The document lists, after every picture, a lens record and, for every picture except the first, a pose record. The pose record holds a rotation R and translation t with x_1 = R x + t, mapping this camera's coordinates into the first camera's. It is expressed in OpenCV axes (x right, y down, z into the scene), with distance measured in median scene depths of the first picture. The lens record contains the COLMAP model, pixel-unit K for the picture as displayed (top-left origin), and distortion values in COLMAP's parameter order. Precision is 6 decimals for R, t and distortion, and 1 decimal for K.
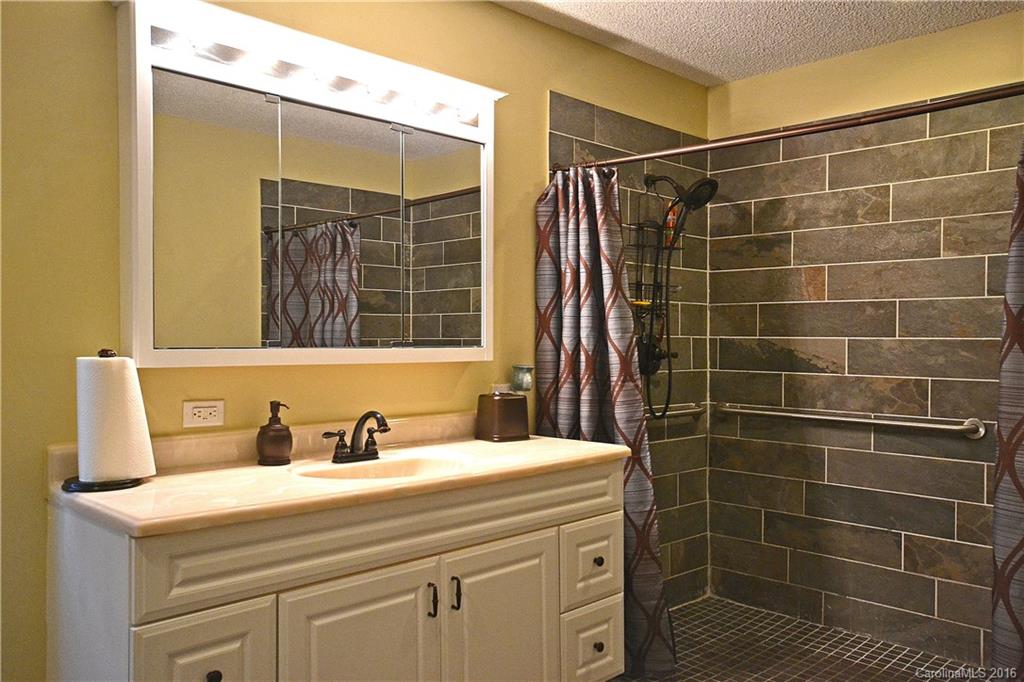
lens RADIAL K [[838.8, 0, 513.5], [0, 838.8, 342.6], [0, 0, 1]] dist [0.015751, 0.029847]
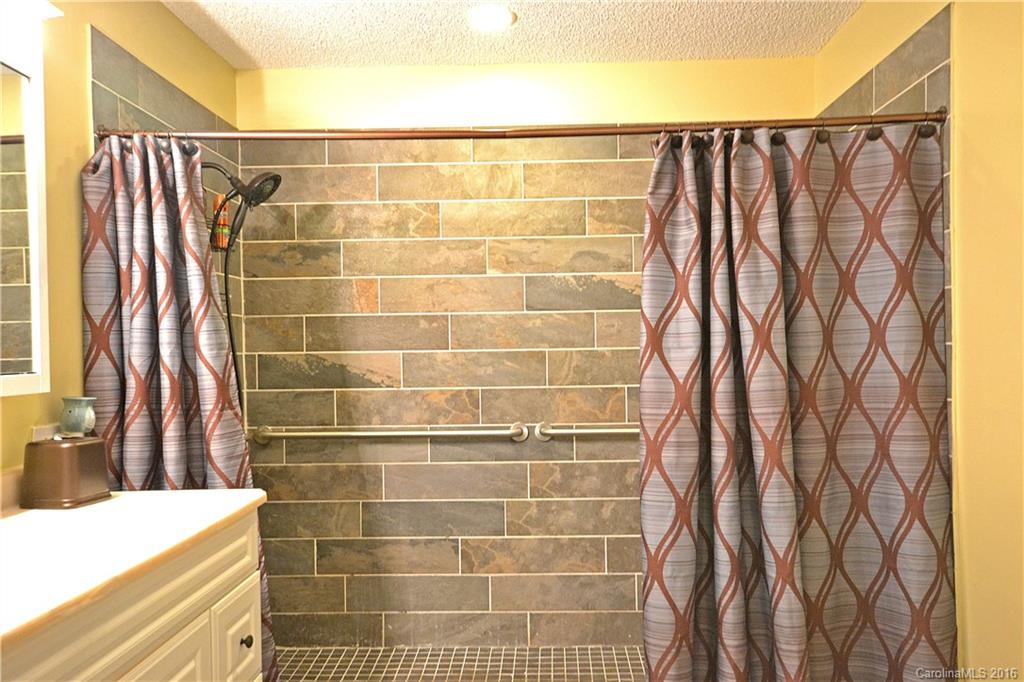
lens RADIAL K [[838.8, 0, 513.6], [0, 838.8, 345.8], [0, 0, 1]] dist [0.015751, 0.029847]
pose [[0.726786, -0.012840, 0.686743, -0.203263], [0.022578, 0.999732, -0.005204, -0.004303], [-0.686492, 0.019287, 0.726881, 0.203127]]
